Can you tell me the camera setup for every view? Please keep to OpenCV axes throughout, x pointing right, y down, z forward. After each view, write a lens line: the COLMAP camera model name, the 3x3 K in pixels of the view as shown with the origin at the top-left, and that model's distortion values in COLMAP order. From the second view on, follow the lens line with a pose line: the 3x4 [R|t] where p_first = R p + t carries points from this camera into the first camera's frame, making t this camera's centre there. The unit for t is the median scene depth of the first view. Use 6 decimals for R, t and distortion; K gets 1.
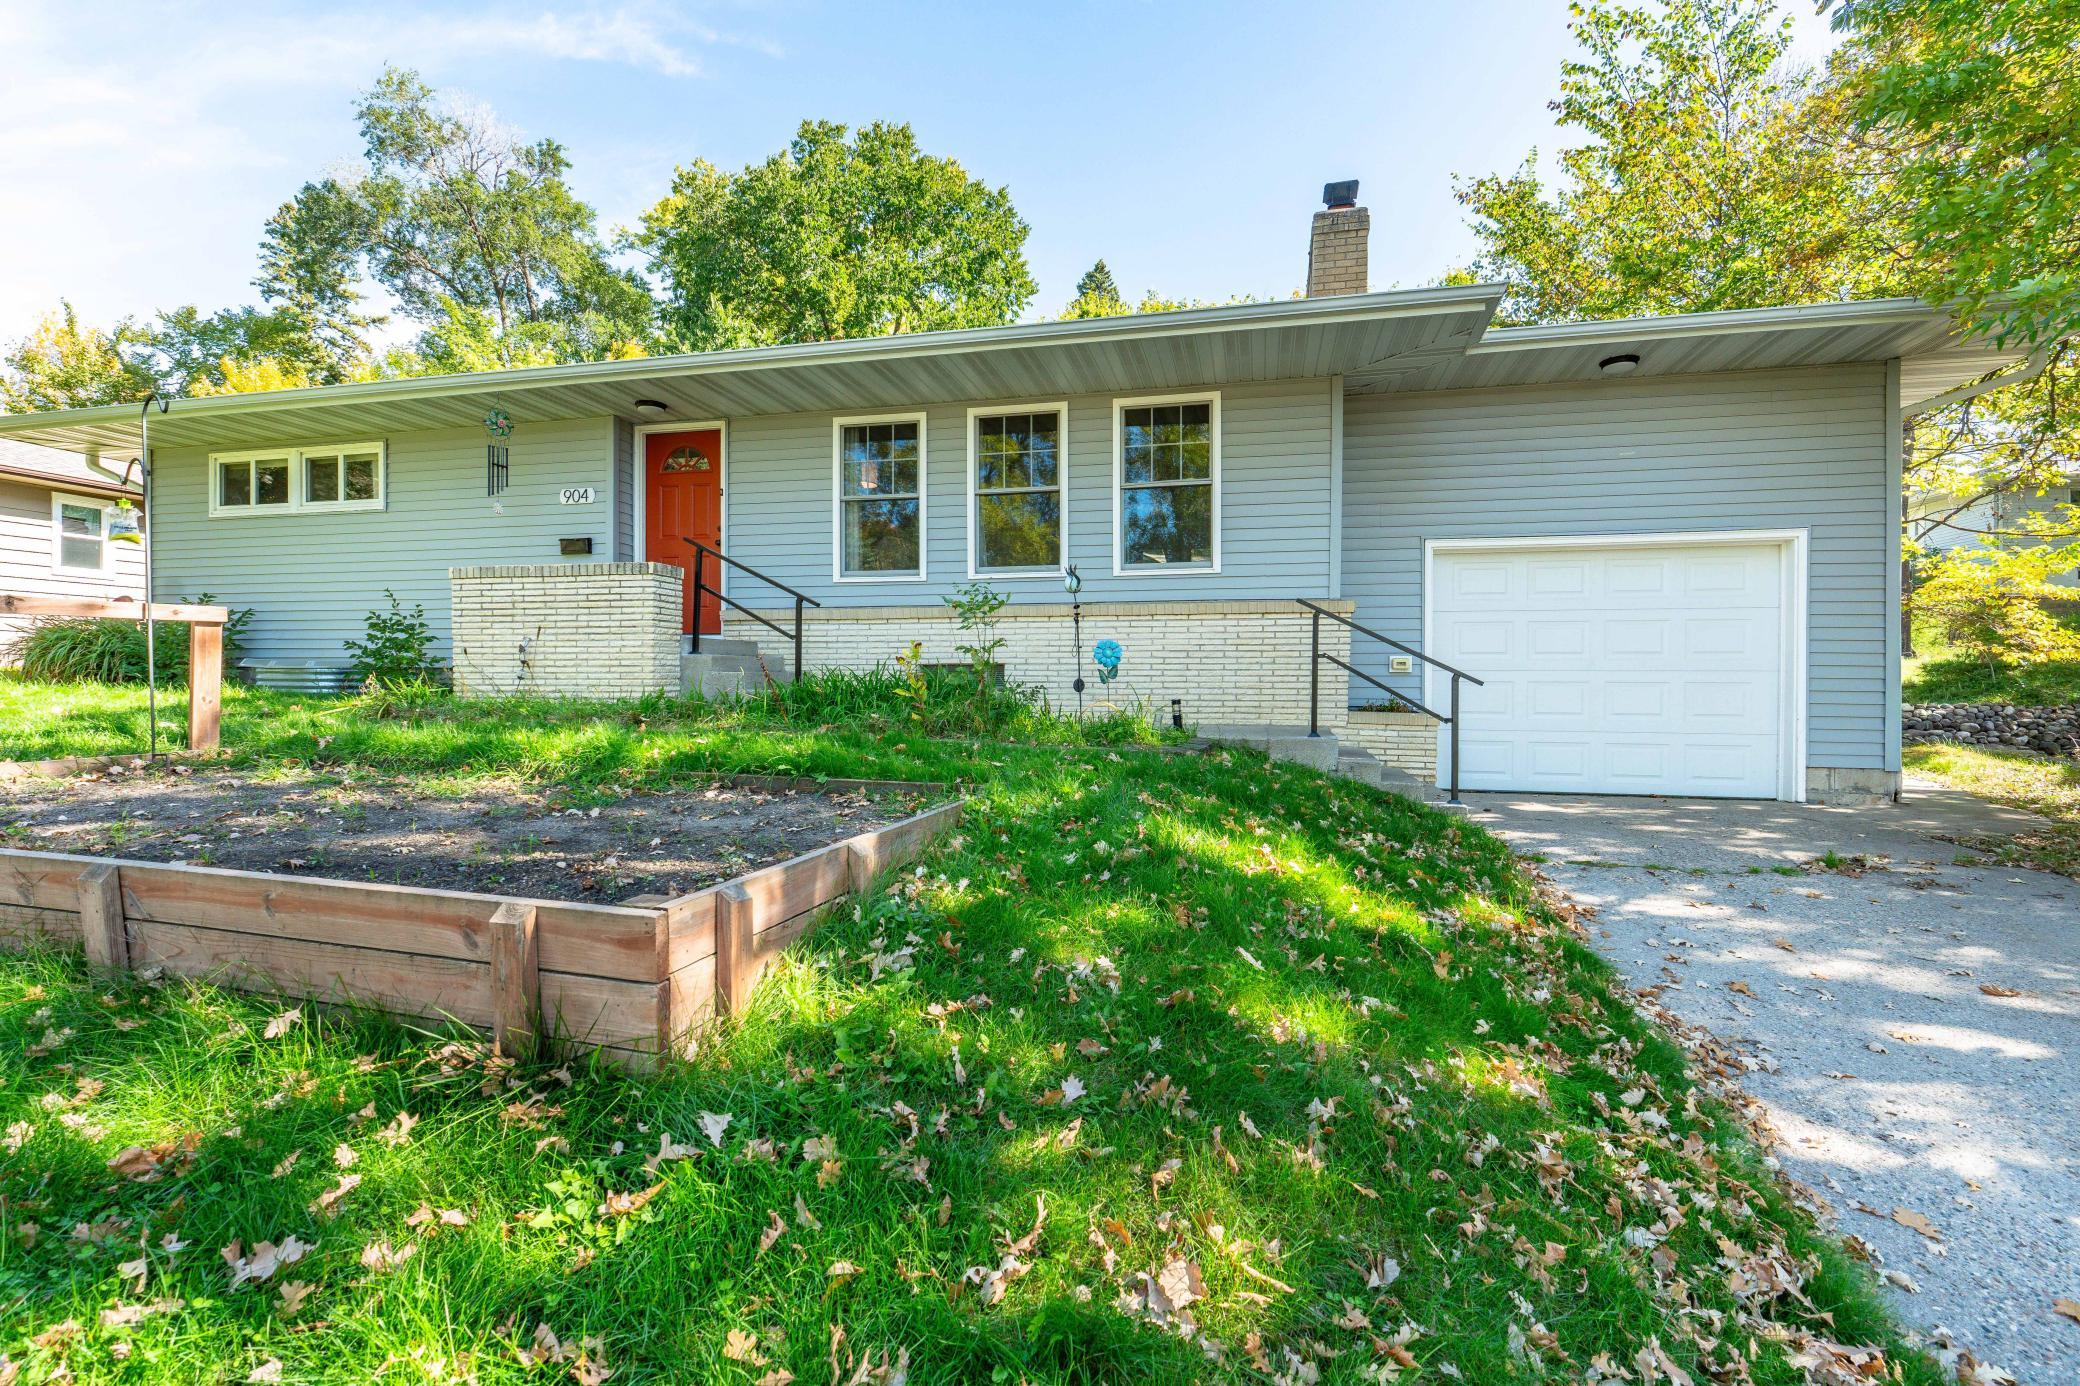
lens RADIAL K [[944.9, 0, 1020.6], [0, 944.9, 691.3], [0, 0, 1]] dist [0.001034, 0.000581]
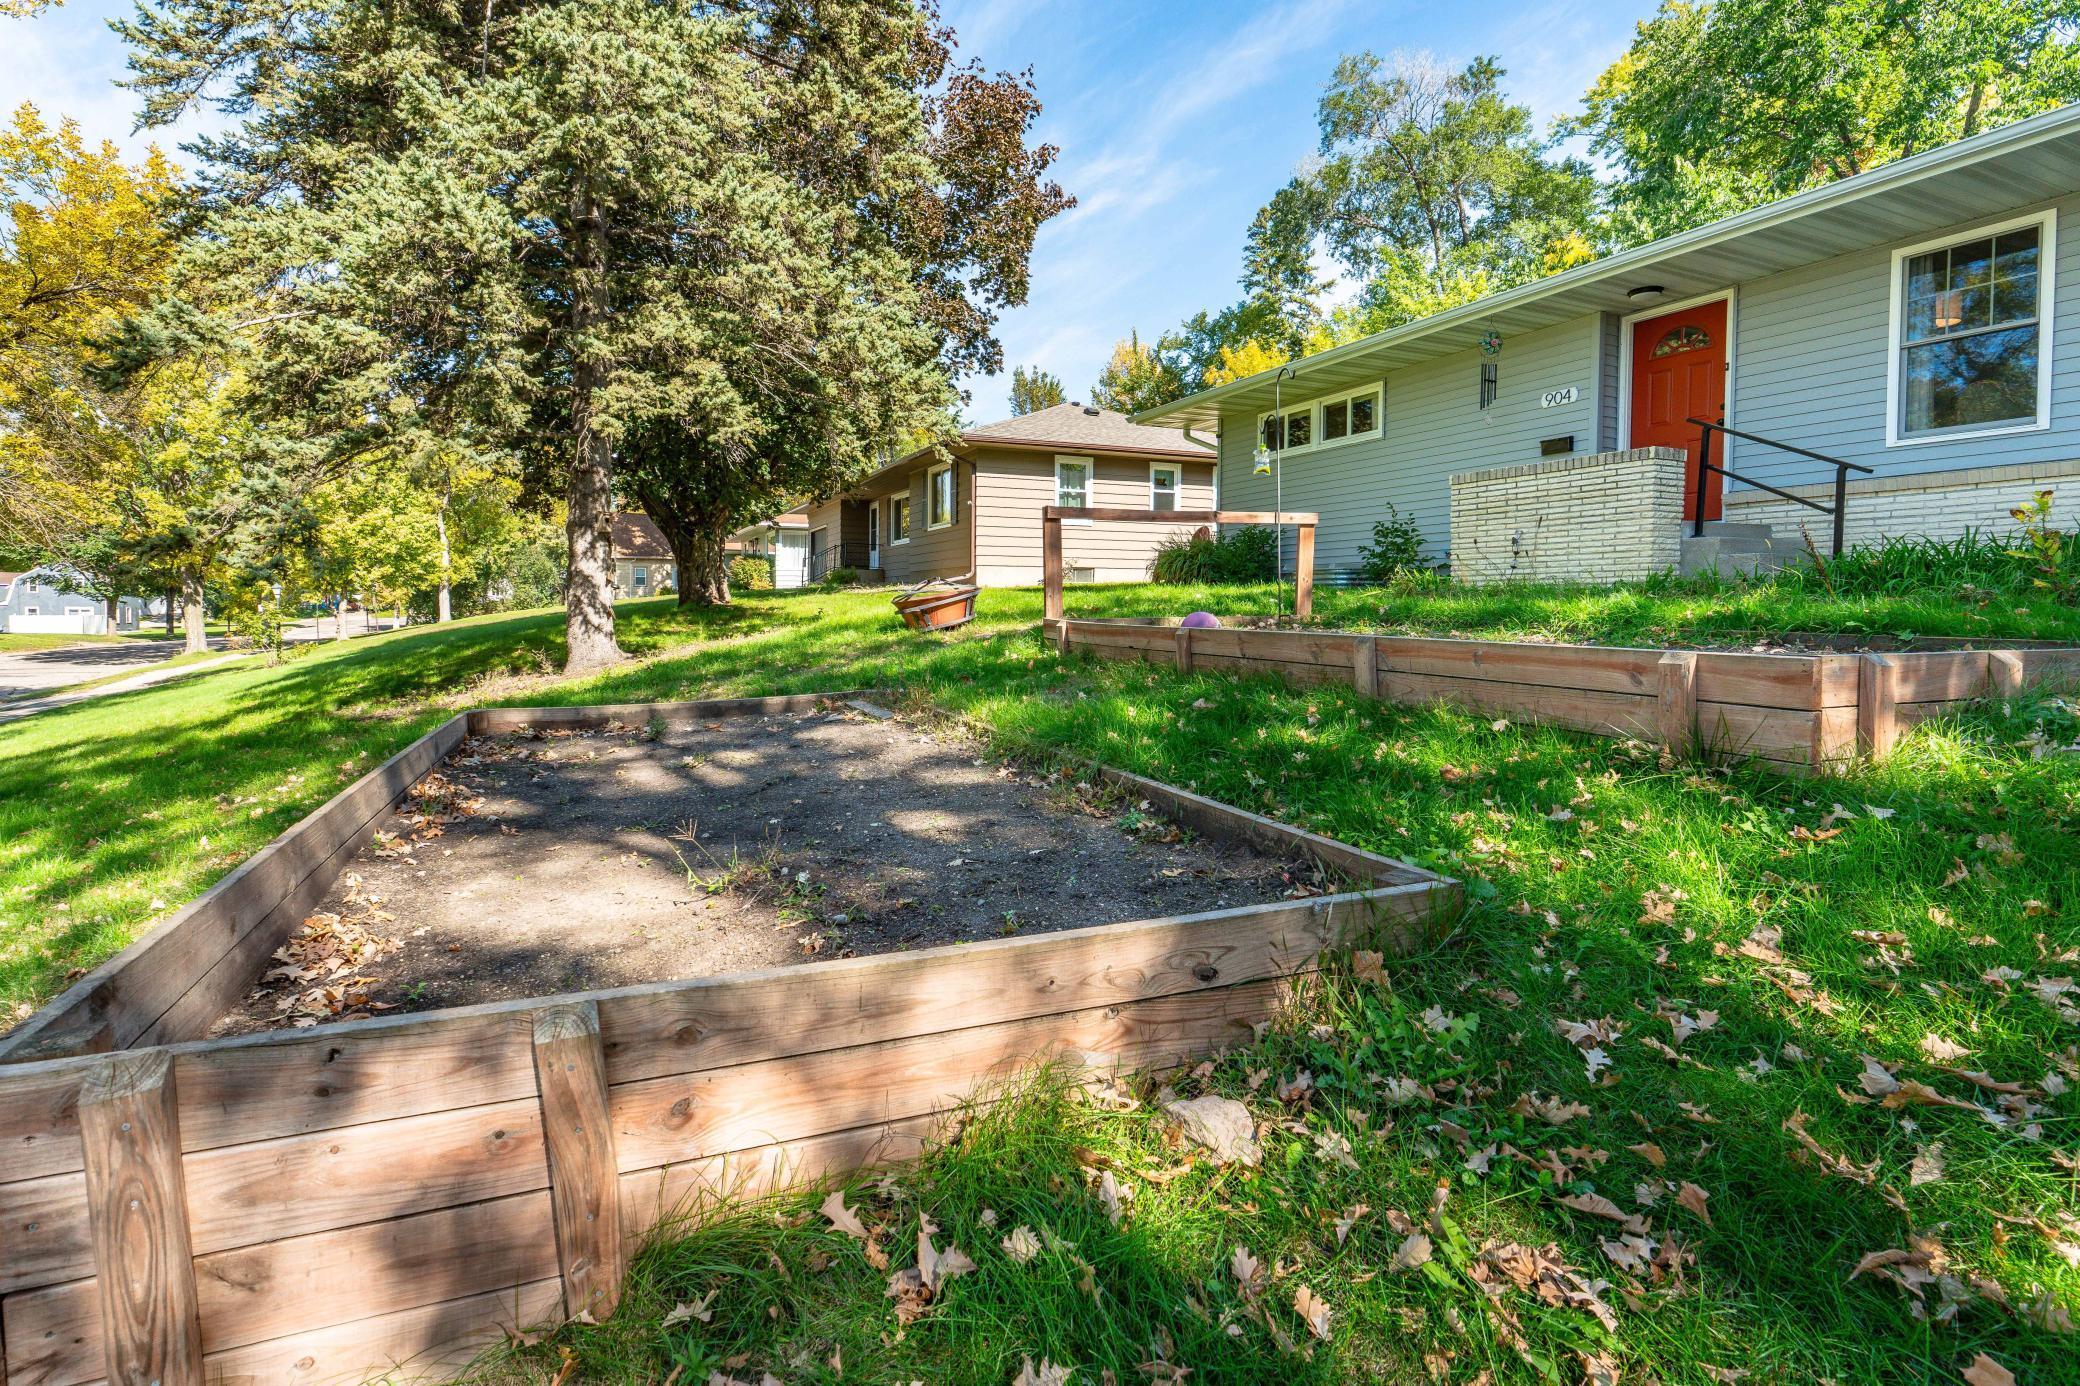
lens RADIAL K [[962.2, 0, 995.5], [0, 962.2, 640.5], [0, 0, 1]] dist [-0.002377, -0.000729]
pose [[0.615251, 0.026895, -0.787872, -0.006915], [-0.009406, 0.999597, 0.026777, 0.035892], [0.788275, -0.009063, 0.615256, -0.135654]]
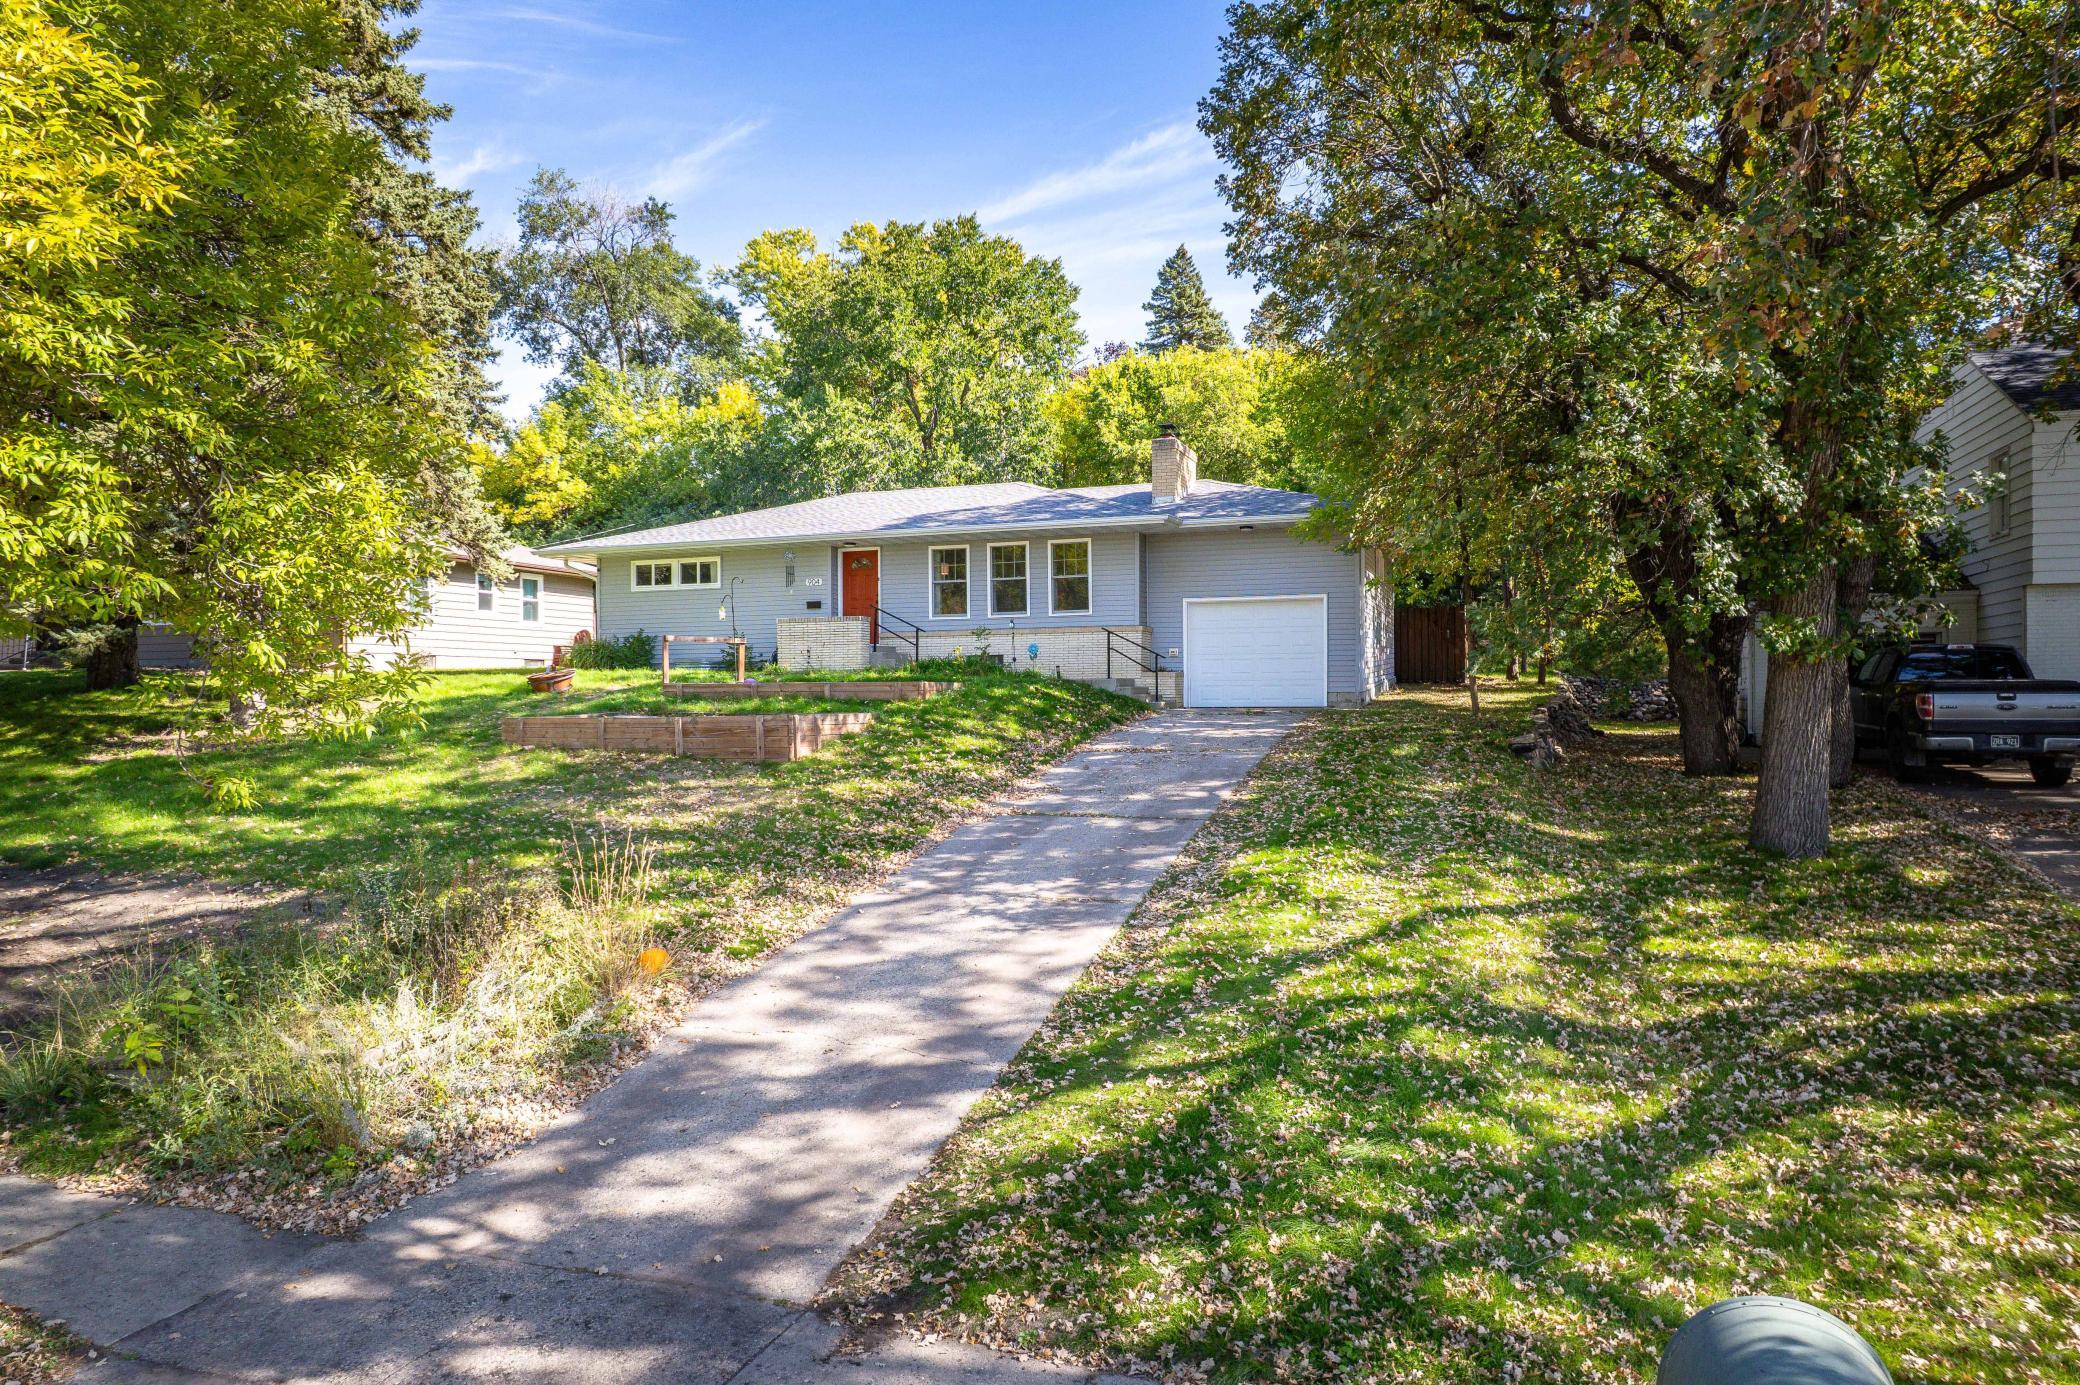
lens RADIAL K [[1333.1, 0, 1040.0], [0, 1333.1, 692.5], [0, 0, 1]] dist [-0.080359, 0.082028]
pose [[0.995785, -0.010106, -0.091165, 0.306344], [0.008396, 0.999782, -0.019123, 0.103862], [0.091338, 0.018277, 0.995652, -1.856526]]
